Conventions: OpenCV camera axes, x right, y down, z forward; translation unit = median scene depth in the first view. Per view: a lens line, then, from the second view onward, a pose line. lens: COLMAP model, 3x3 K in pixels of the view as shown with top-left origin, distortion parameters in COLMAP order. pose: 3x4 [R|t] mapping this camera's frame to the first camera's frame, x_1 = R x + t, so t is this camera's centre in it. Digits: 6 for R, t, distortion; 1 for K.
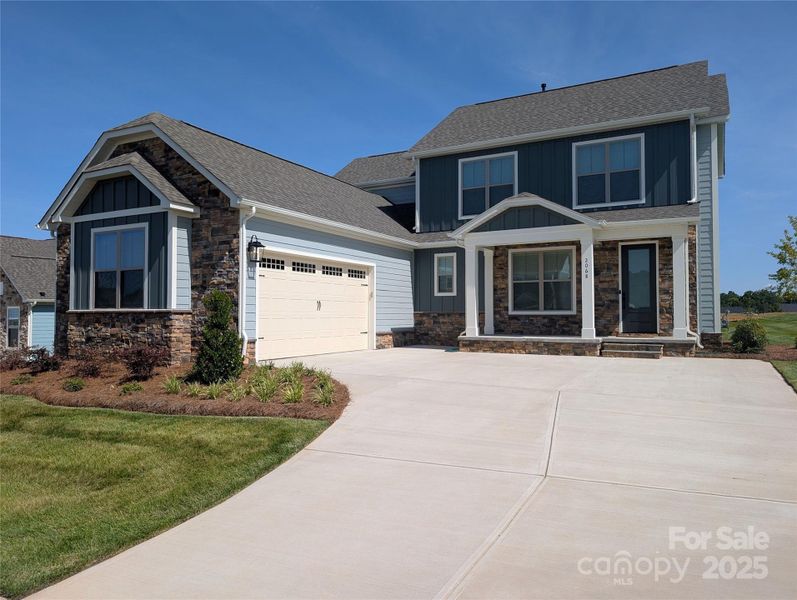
lens RADIAL K [[555.1, 0, 398.5], [0, 555.1, 300.0], [0, 0, 1]] dist [0.022372, -0.002211]
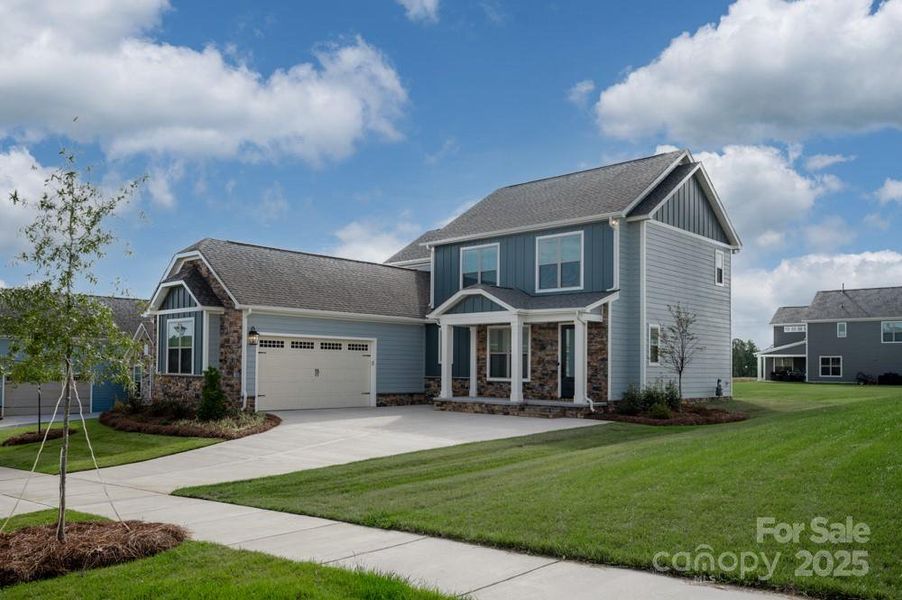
lens RADIAL K [[696.6, 0, 459.0], [0, 696.6, 356.6], [0, 0, 1]] dist [-0.001185, -0.000298]
pose [[0.969348, 0.007934, -0.245563, 0.558241], [-0.006043, 0.999946, 0.008454, -0.041548], [0.245617, -0.006711, 0.969344, -0.513333]]
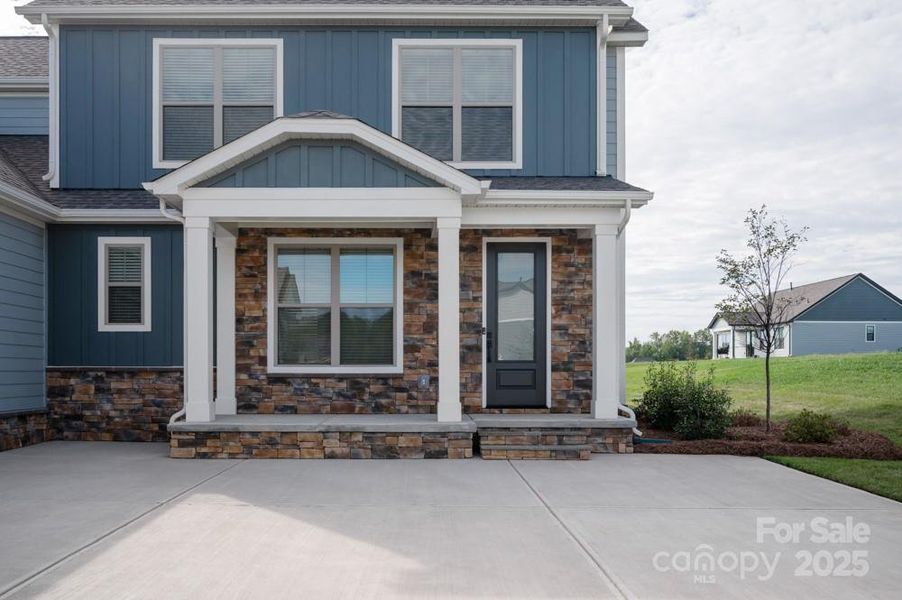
lens RADIAL K [[796.2, 0, 413.4], [0, 796.2, 371.4], [0, 0, 1]] dist [0.000838, -0.000325]
pose [[0.879120, 0.001958, 0.476596, -0.020857], [-0.014415, 0.999643, 0.022483, 0.008157], [-0.476382, -0.026635, 0.878835, 0.367446]]
